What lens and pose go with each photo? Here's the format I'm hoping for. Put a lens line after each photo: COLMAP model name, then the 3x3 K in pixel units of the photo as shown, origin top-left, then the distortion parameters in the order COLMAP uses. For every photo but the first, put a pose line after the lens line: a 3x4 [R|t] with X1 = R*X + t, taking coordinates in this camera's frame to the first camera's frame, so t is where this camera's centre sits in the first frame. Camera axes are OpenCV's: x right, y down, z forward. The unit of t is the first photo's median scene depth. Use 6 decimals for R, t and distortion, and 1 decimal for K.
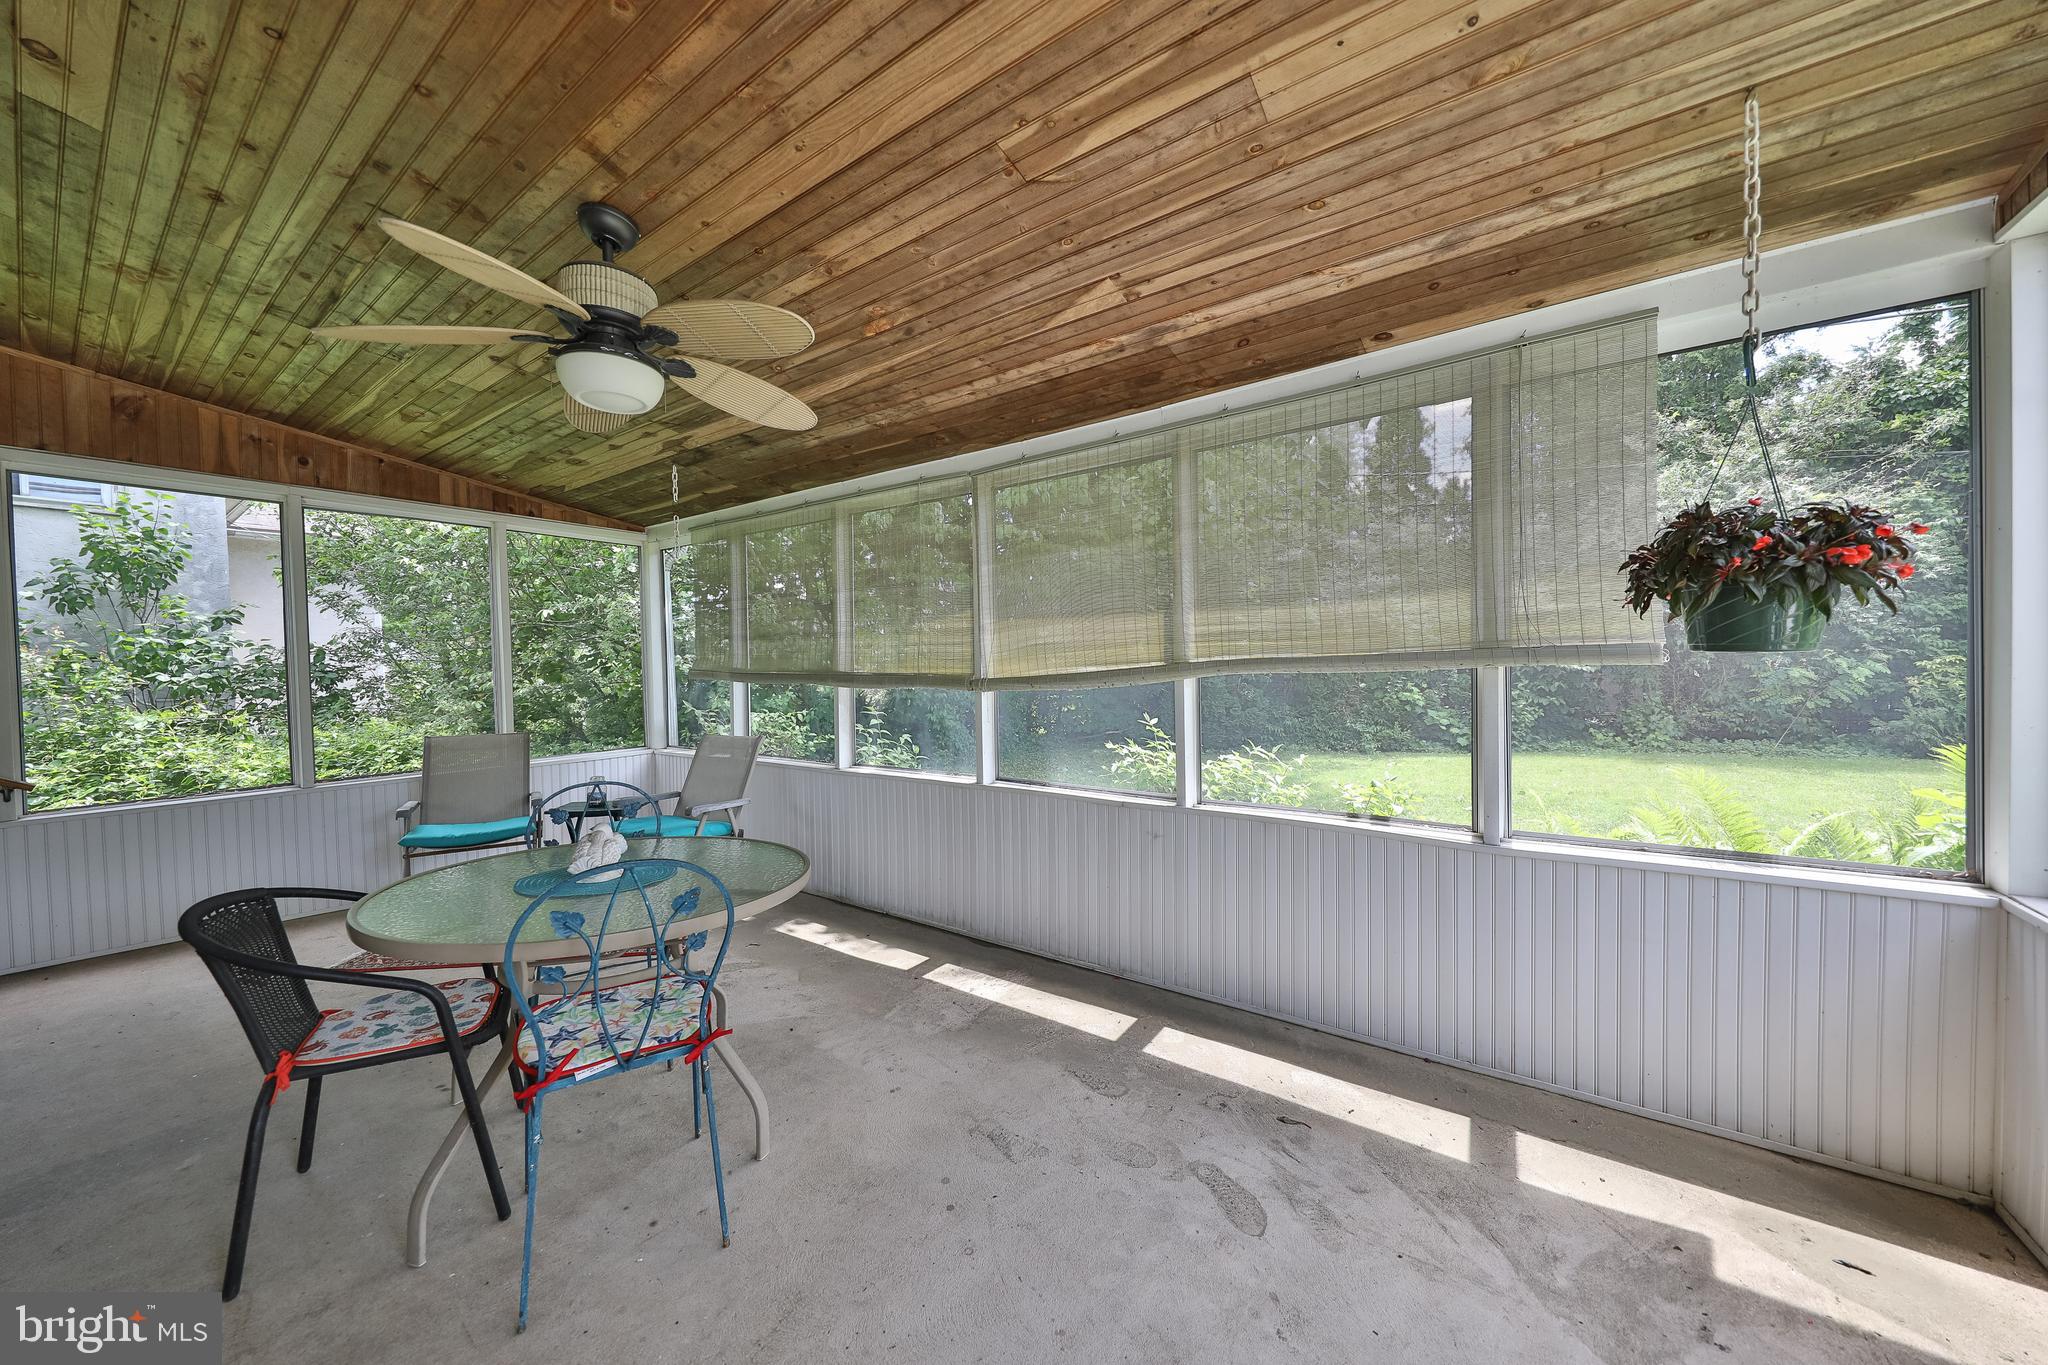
lens RADIAL K [[670.0, 0, 1026.3], [0, 670.0, 678.4], [0, 0, 1]] dist [0.009293, -0.000773]
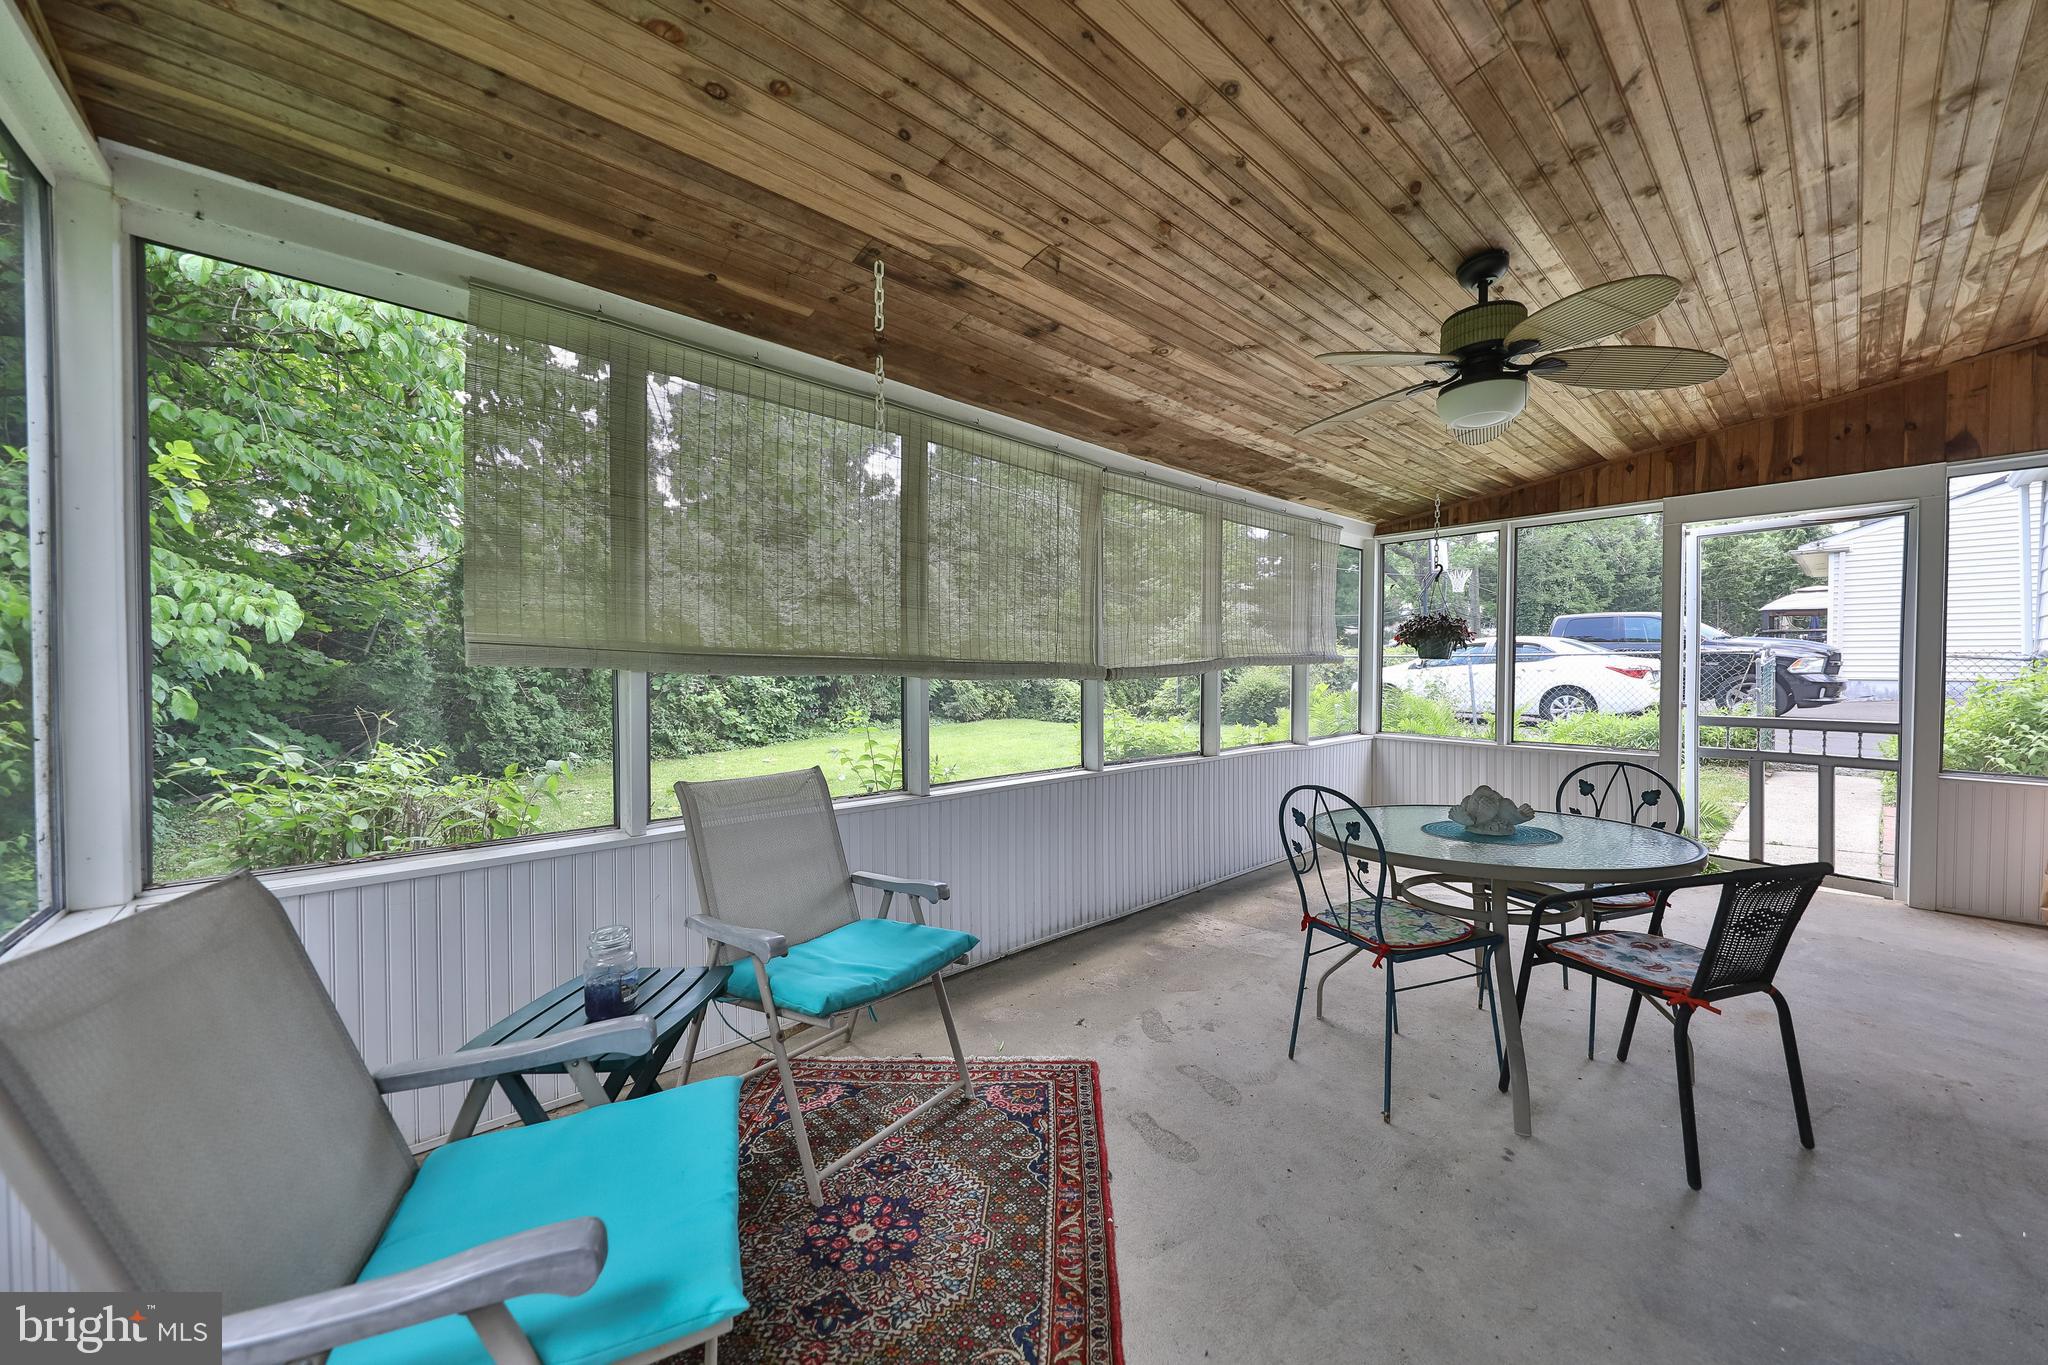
lens RADIAL K [[723.2, 0, 1023.9], [0, 723.2, 680.9], [0, 0, 1]] dist [-0.000014, 0.000002]
pose [[0.246740, -0.006802, 0.969058, -1.157627], [0.015533, 0.999875, 0.003063, 0.014535], [-0.968957, 0.014296, 0.246815, 0.832152]]
